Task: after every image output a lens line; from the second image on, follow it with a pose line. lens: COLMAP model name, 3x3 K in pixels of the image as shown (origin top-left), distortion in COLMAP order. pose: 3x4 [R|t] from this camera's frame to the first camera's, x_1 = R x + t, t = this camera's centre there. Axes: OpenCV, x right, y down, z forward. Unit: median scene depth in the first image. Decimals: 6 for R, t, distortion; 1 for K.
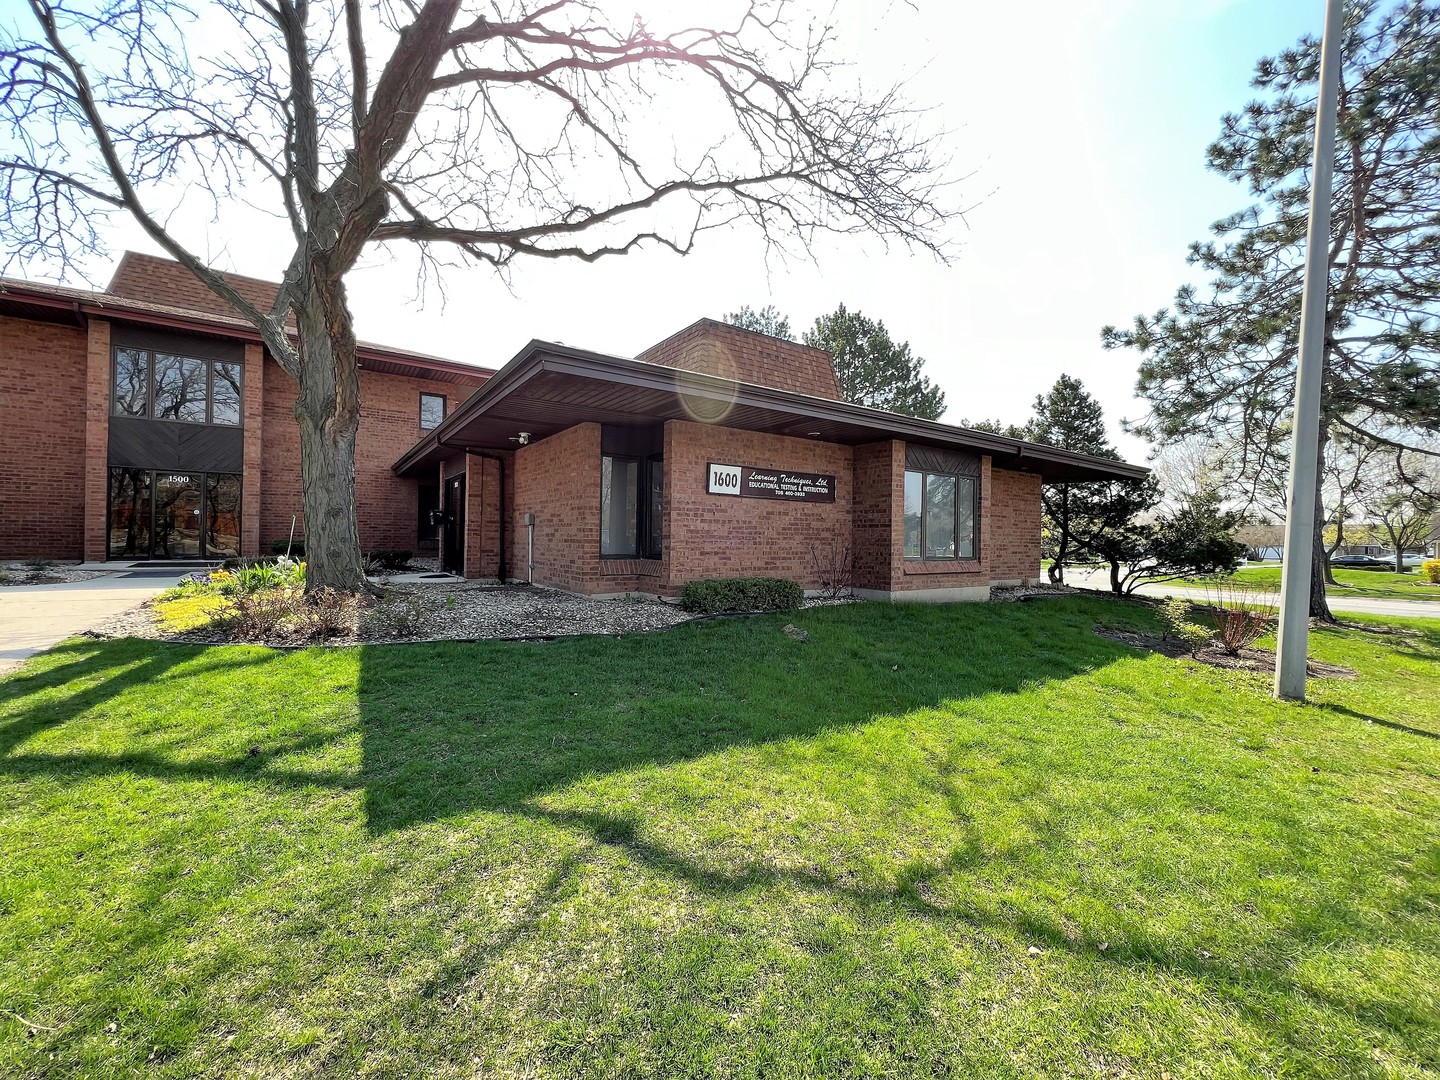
lens RADIAL K [[574.6, 0, 715.4], [0, 574.6, 537.4], [0, 0, 1]] dist [-0.000437, 0.000141]
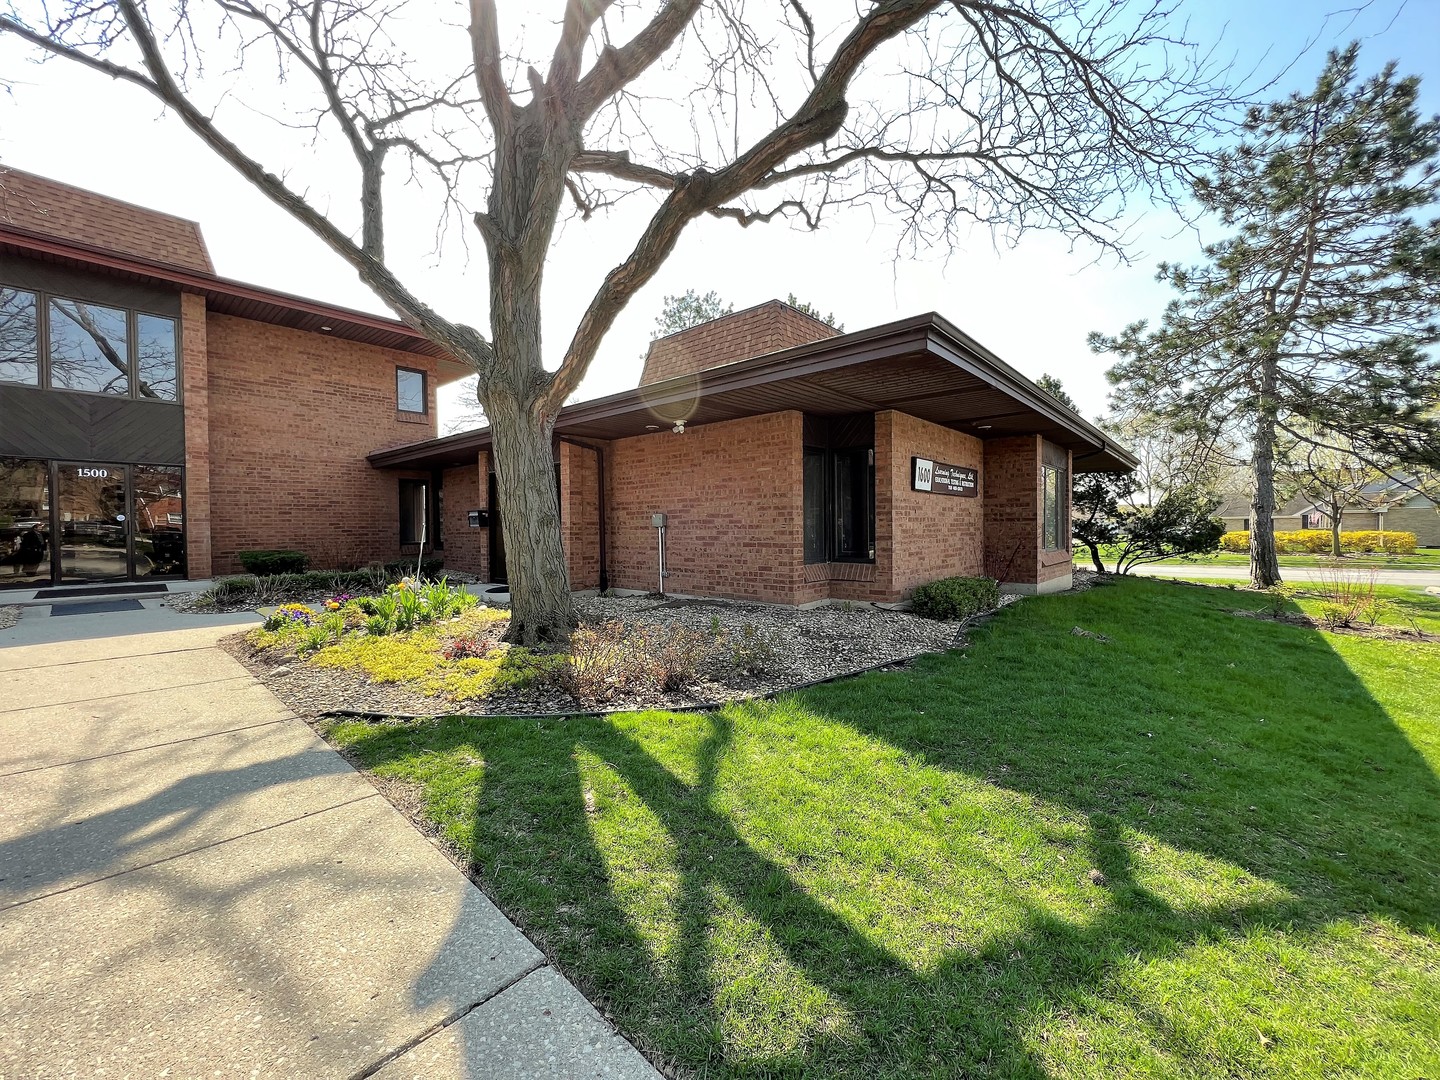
lens RADIAL K [[575.1, 0, 714.0], [0, 575.1, 535.5], [0, 0, 1]] dist [0.000439, 0.000103]
pose [[0.971565, -0.027546, 0.235167, -0.410686], [0.023584, 0.999529, 0.019646, -0.021359], [-0.235597, -0.013541, 0.971756, 0.125731]]
